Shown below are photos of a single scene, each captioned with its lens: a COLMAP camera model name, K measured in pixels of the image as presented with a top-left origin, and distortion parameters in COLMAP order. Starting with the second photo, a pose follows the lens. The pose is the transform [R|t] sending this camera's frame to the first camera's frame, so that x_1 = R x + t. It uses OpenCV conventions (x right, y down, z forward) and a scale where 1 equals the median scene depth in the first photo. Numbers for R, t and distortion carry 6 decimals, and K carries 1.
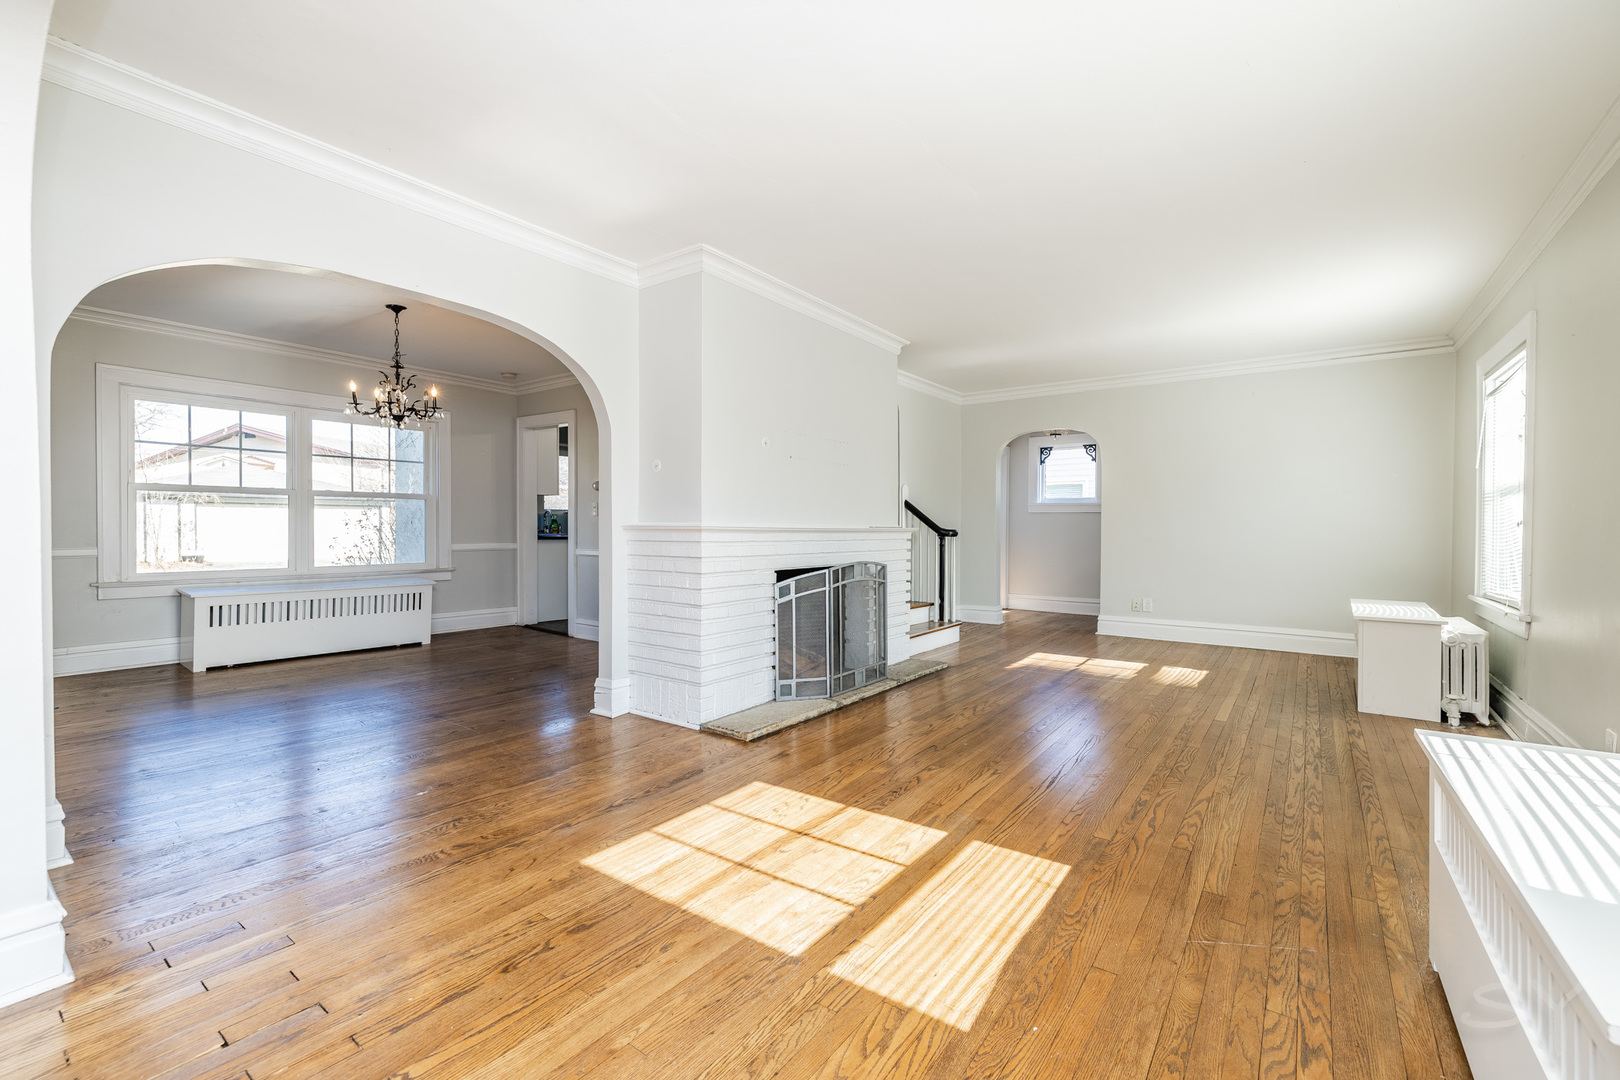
lens RADIAL K [[685.8, 0, 810.0], [0, 685.8, 540.0], [0, 0, 1]] dist [-0.000142, 0.000185]
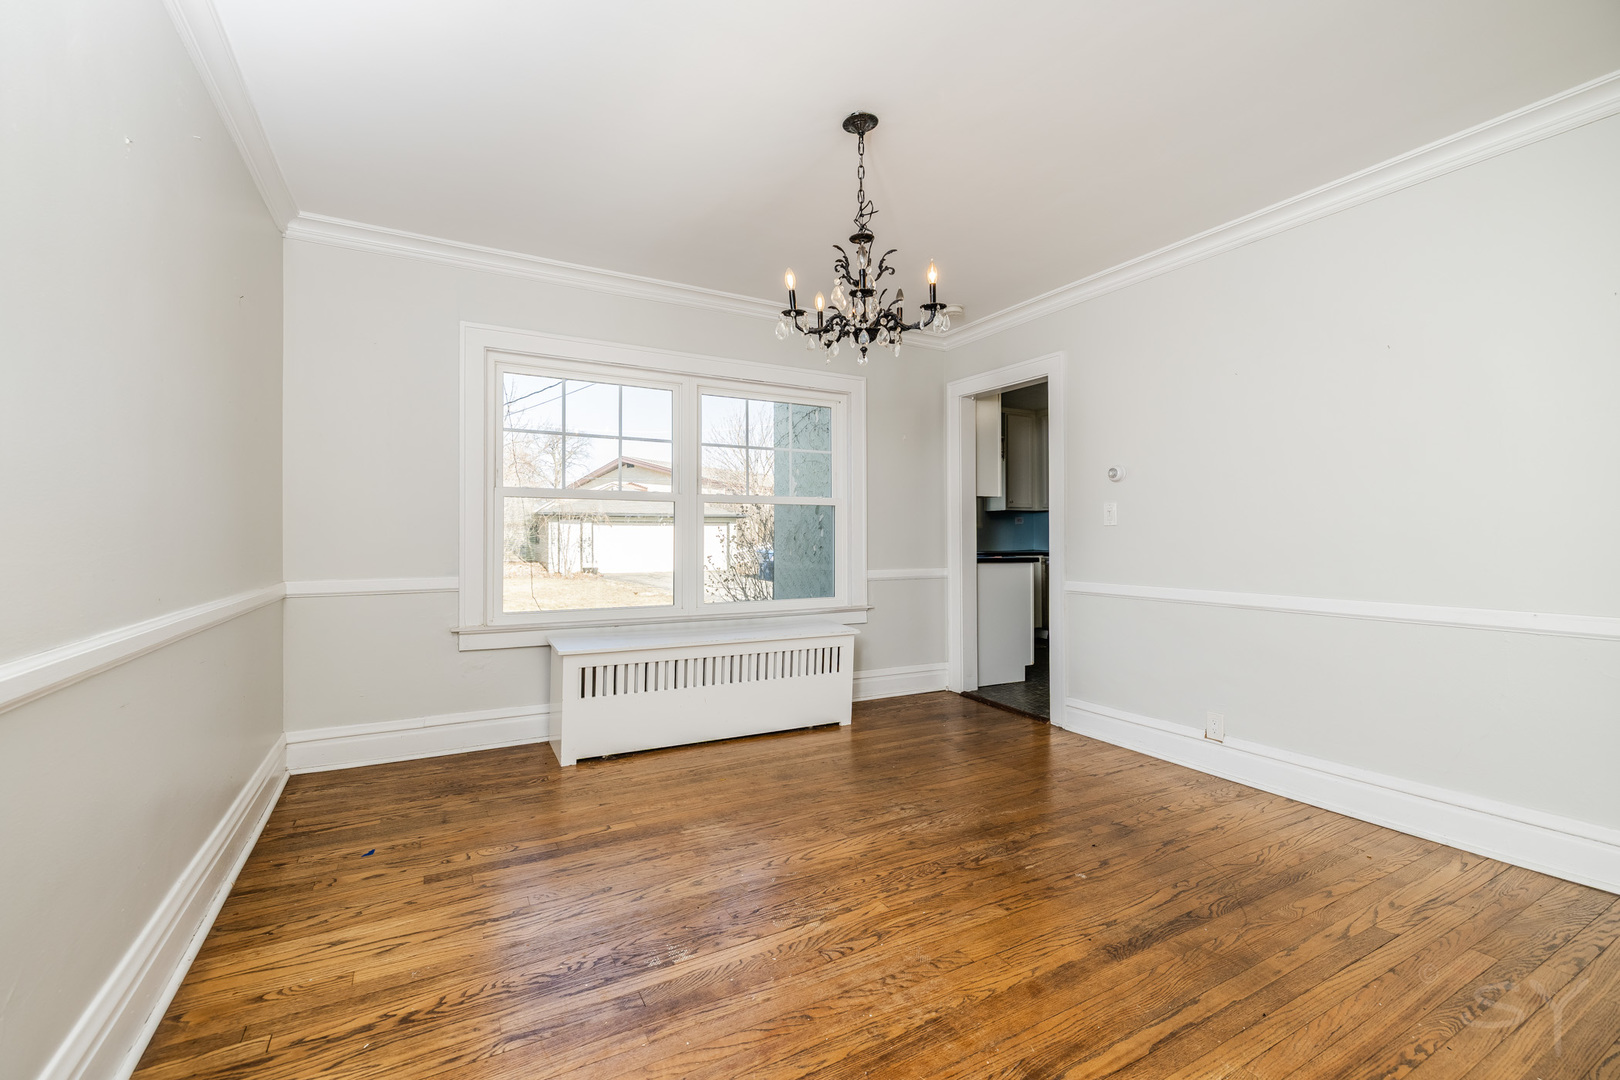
lens RADIAL K [[685.8, 0, 810.0], [0, 685.8, 540.0], [0, 0, 1]] dist [-0.000142, 0.000185]
pose [[0.909452, -0.005750, -0.415769, -0.269936], [-0.002035, 0.999831, -0.018278, -0.010440], [0.415804, 0.017469, 0.909287, 0.330643]]
